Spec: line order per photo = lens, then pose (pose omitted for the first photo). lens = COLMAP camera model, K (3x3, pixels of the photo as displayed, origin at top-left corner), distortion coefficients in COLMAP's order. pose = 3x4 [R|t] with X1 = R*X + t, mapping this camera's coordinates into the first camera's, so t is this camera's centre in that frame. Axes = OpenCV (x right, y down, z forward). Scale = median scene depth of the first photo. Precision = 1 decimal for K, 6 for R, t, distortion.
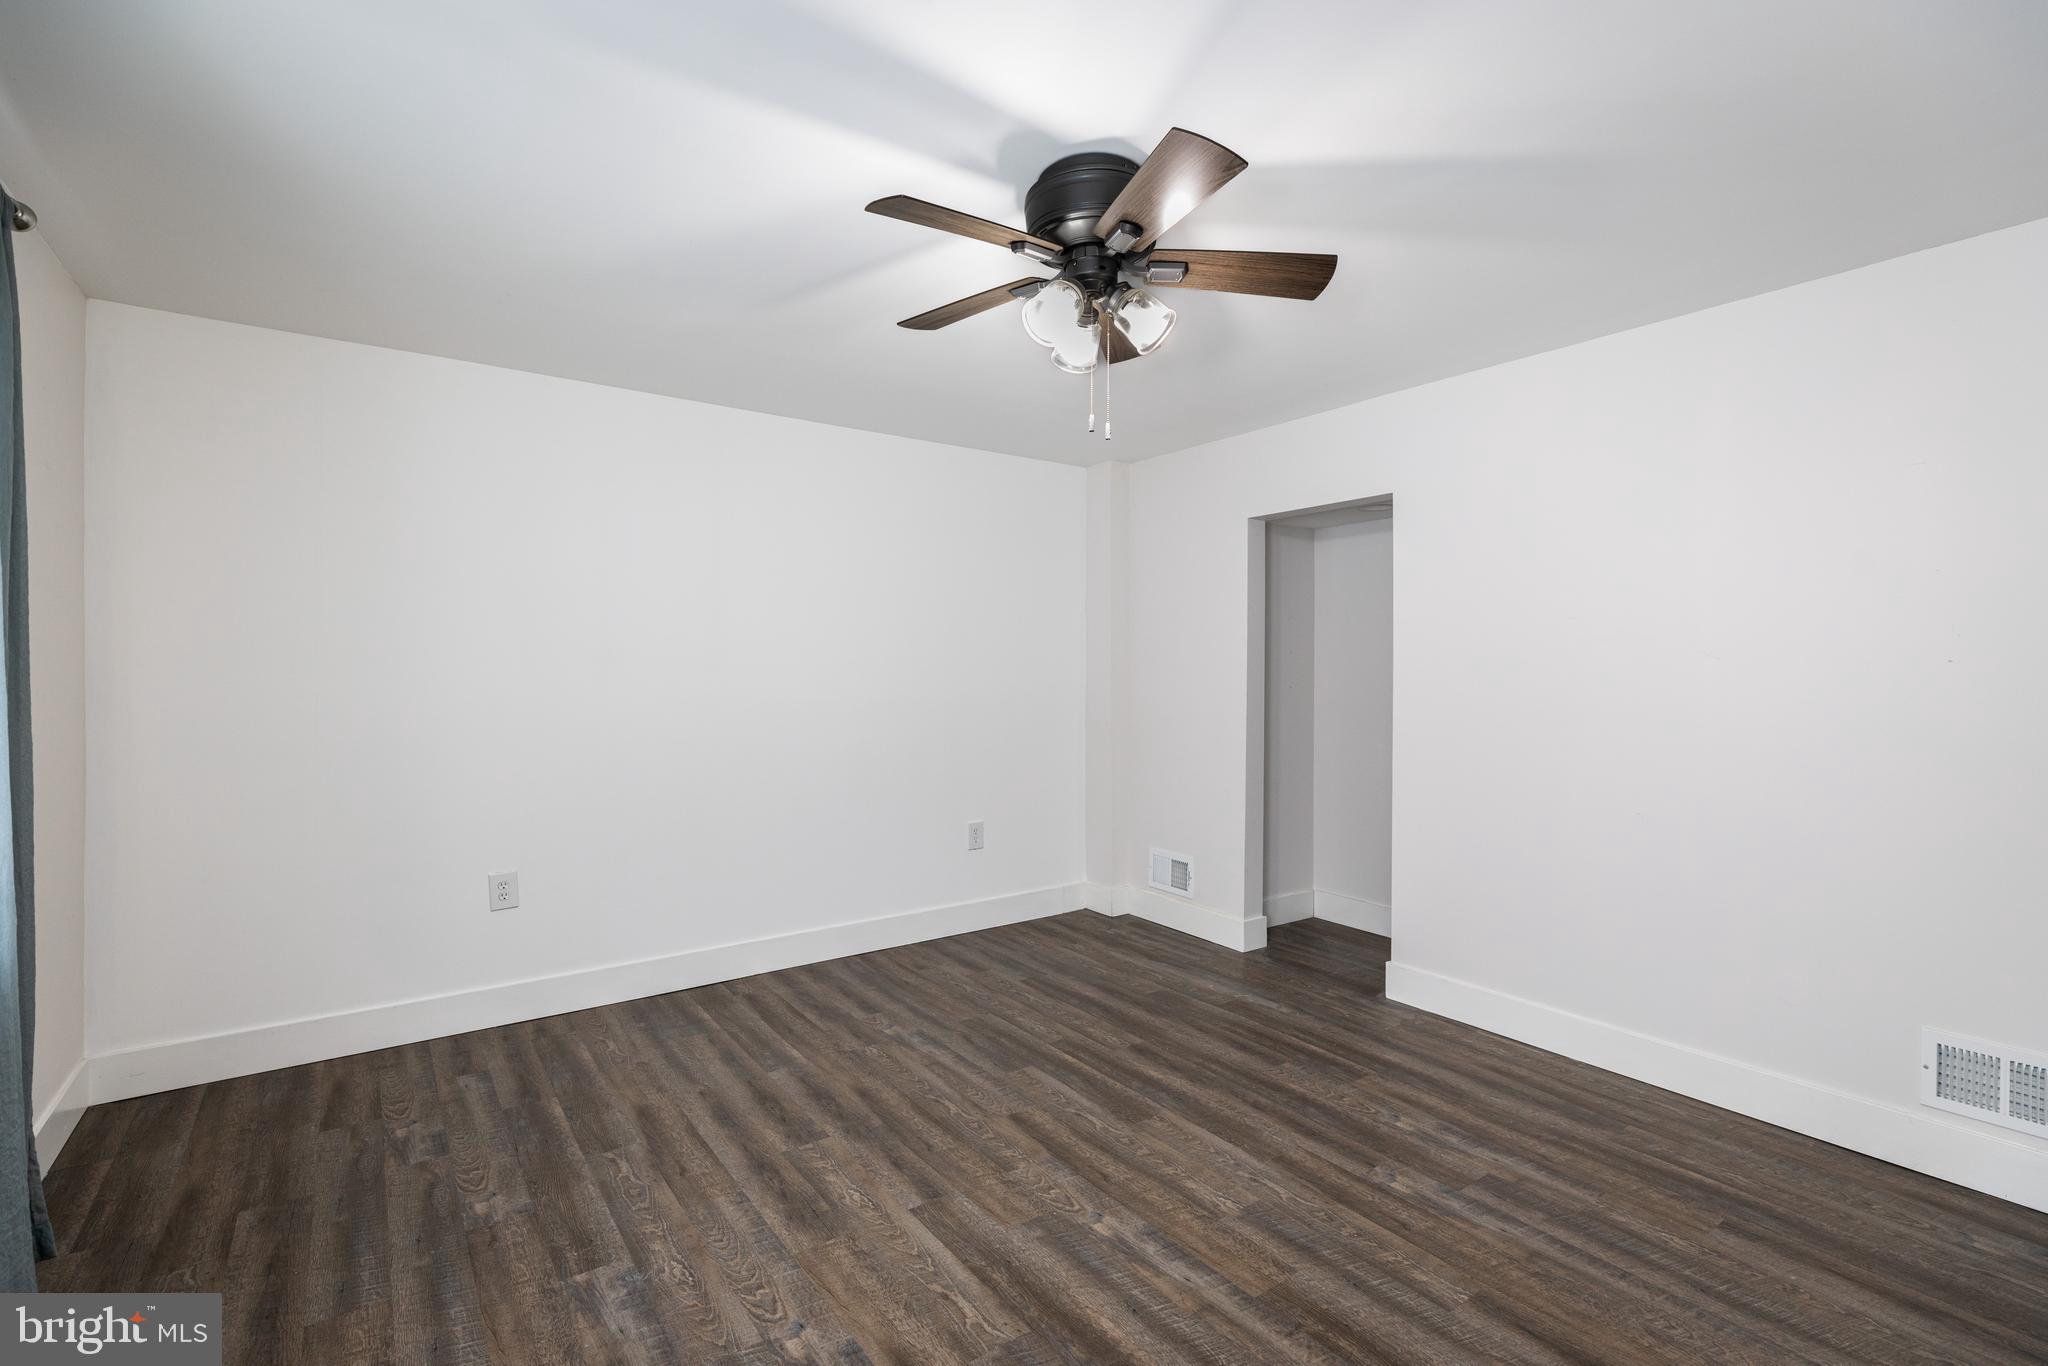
lens RADIAL K [[920.1, 0, 1027.5], [0, 920.1, 683.6], [0, 0, 1]] dist [0.003391, 0.000251]
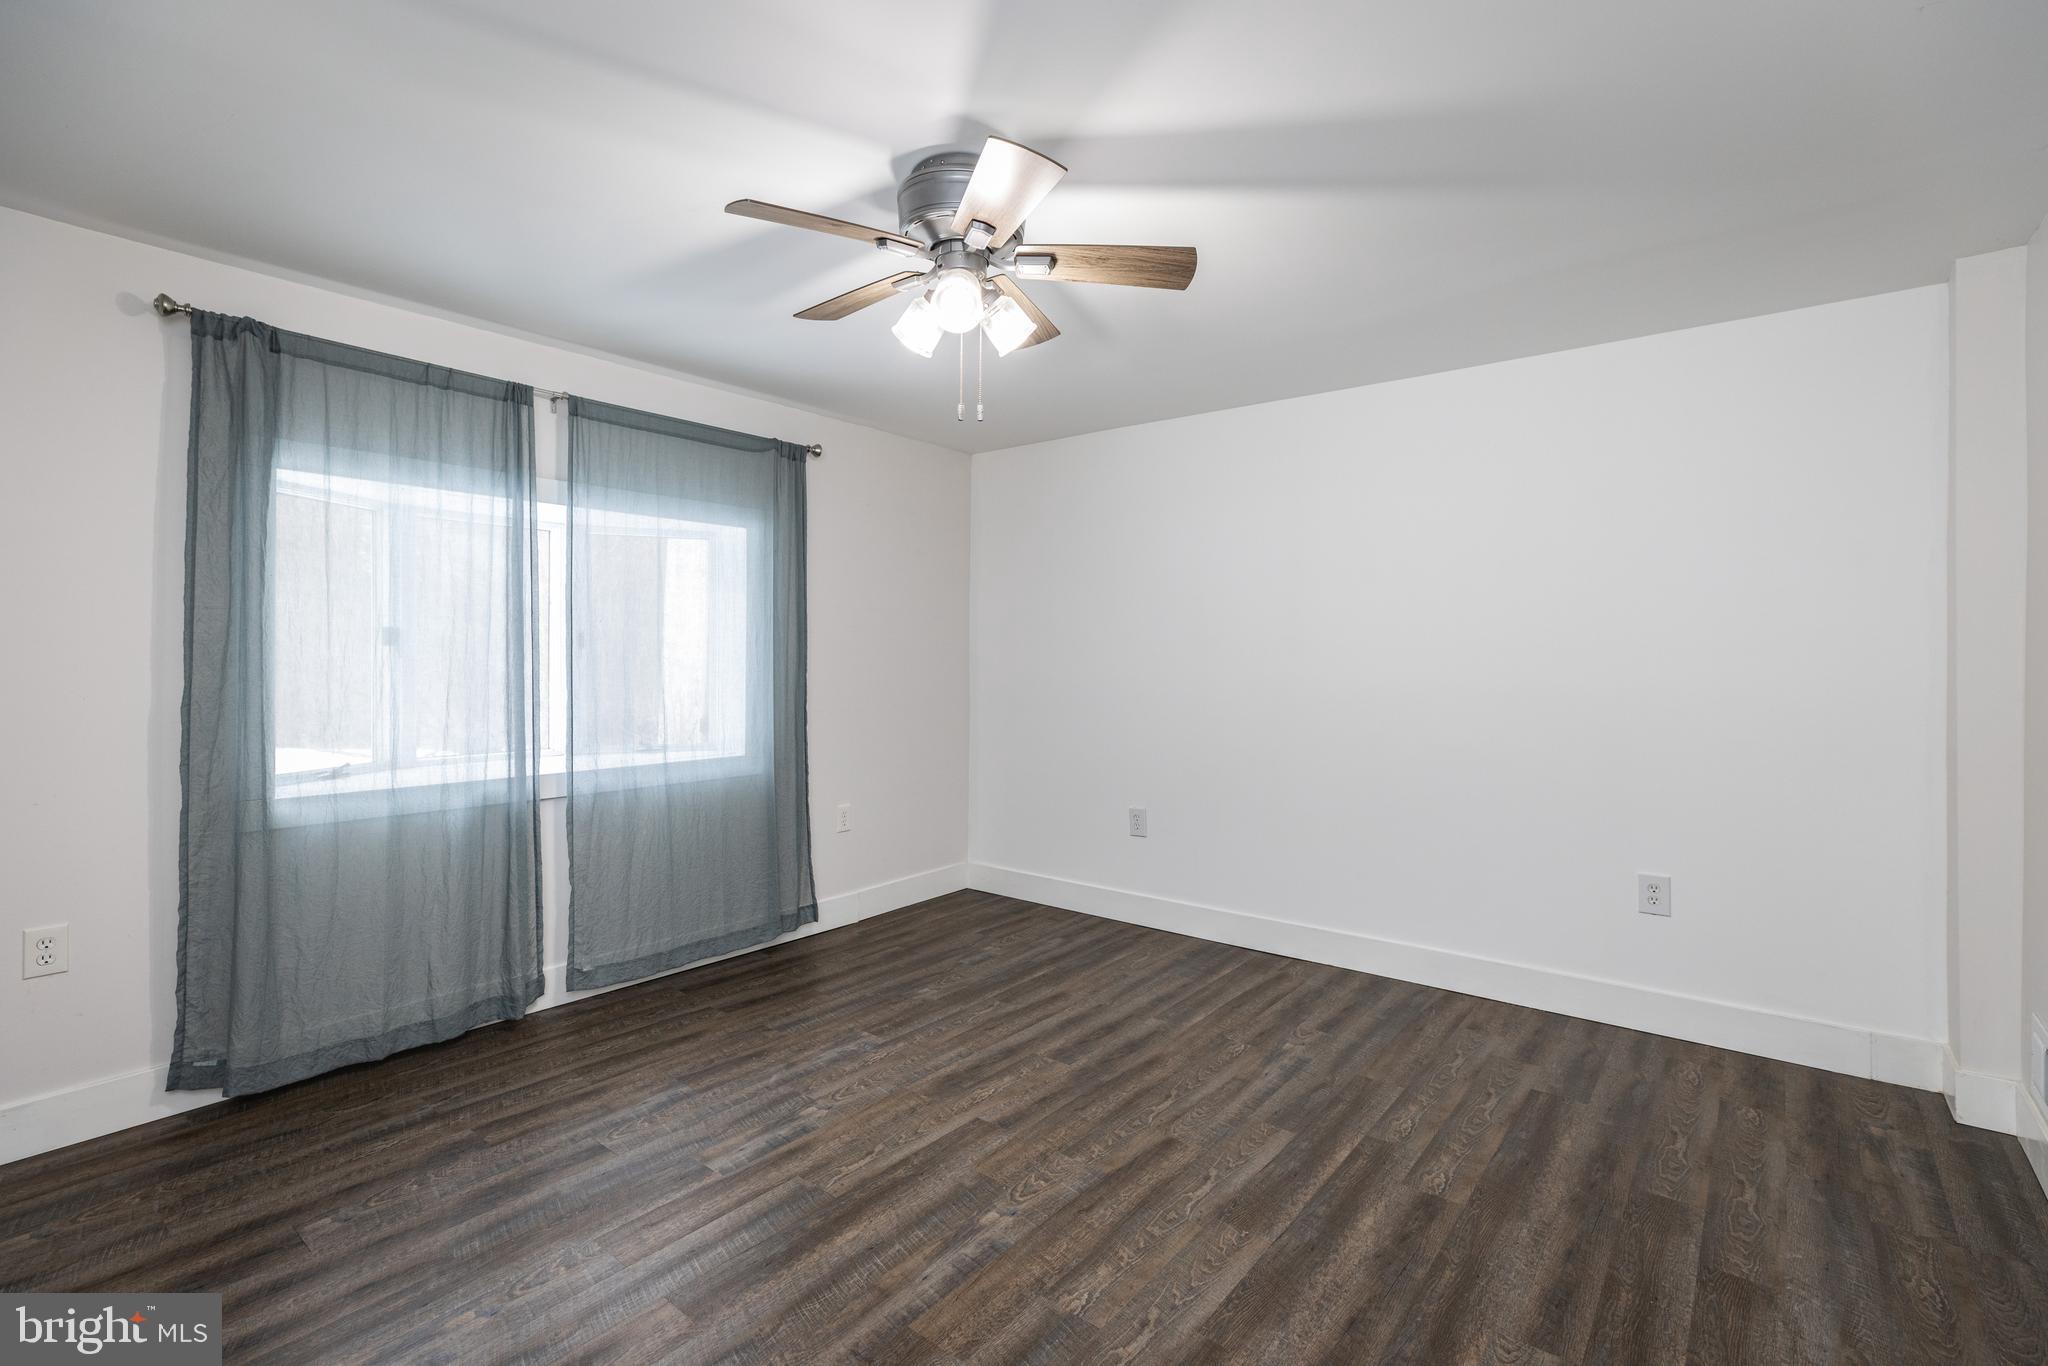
lens RADIAL K [[920.1, 0, 1027.5], [0, 920.1, 683.6], [0, 0, 1]] dist [0.003391, 0.000251]
pose [[0.278077, 0.030597, -0.960071, 0.786343], [-0.017607, 0.999487, 0.026753, -0.012022], [0.960397, 0.009464, 0.278473, 0.573023]]
